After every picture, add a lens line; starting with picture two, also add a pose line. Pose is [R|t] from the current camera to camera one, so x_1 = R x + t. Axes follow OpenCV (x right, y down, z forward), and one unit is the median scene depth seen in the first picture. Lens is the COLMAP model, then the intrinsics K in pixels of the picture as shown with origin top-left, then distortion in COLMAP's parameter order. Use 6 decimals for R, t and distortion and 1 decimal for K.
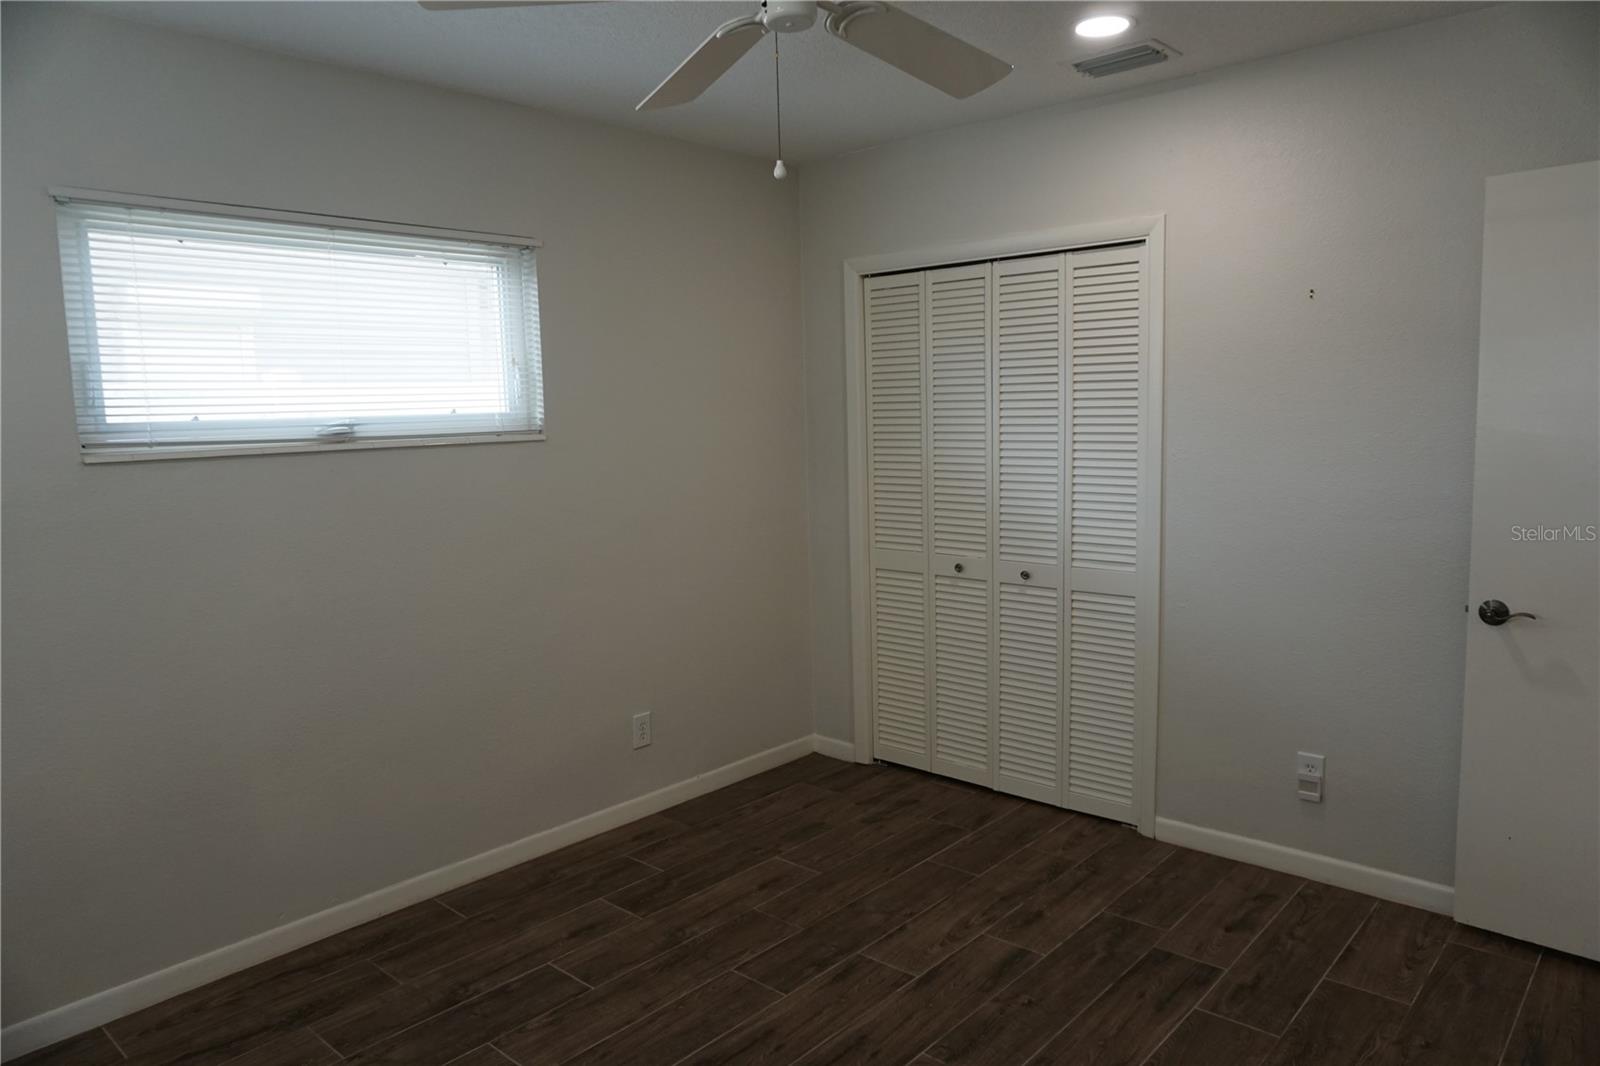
lens RADIAL K [[1068.1, 0, 800.6], [0, 1068.1, 533.0], [0, 0, 1]] dist [-0.055990, 0.042552]
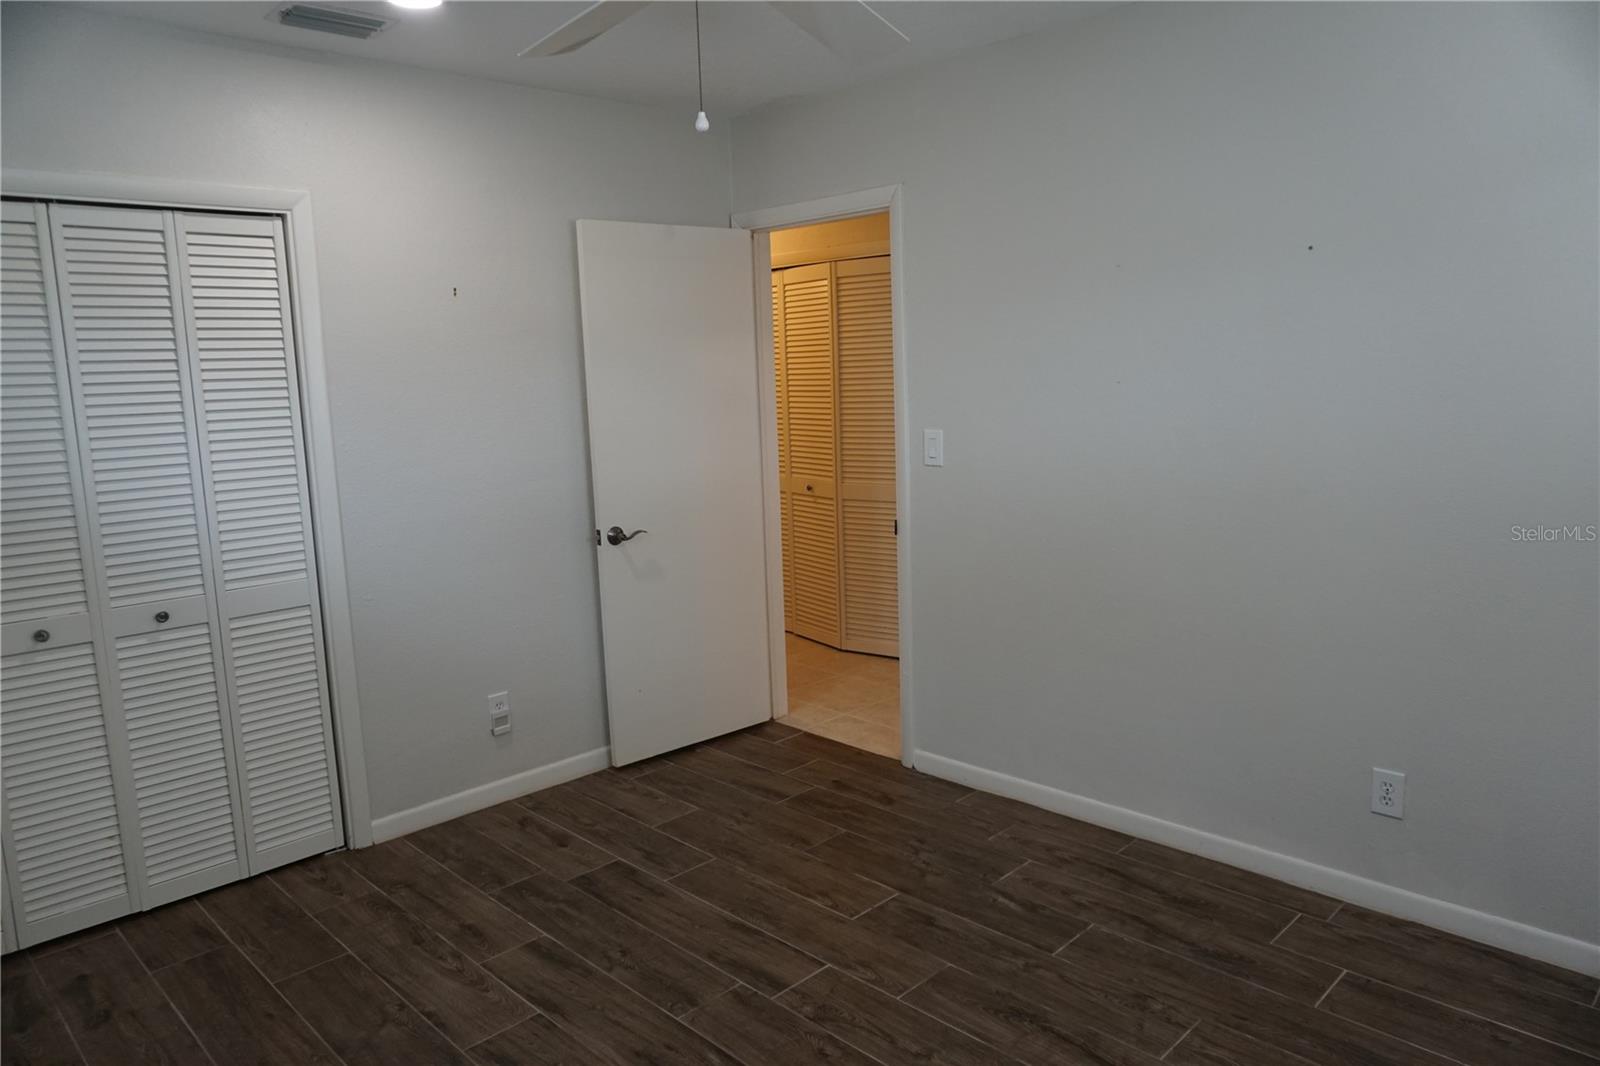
lens RADIAL K [[1068.1, 0, 800.6], [0, 1068.1, 533.0], [0, 0, 1]] dist [-0.055990, 0.042552]
pose [[0.053507, -0.129520, 0.990132, -0.619237], [0.148032, 0.981626, 0.120407, -0.053178], [-0.987534, 0.140128, 0.071697, 0.560393]]
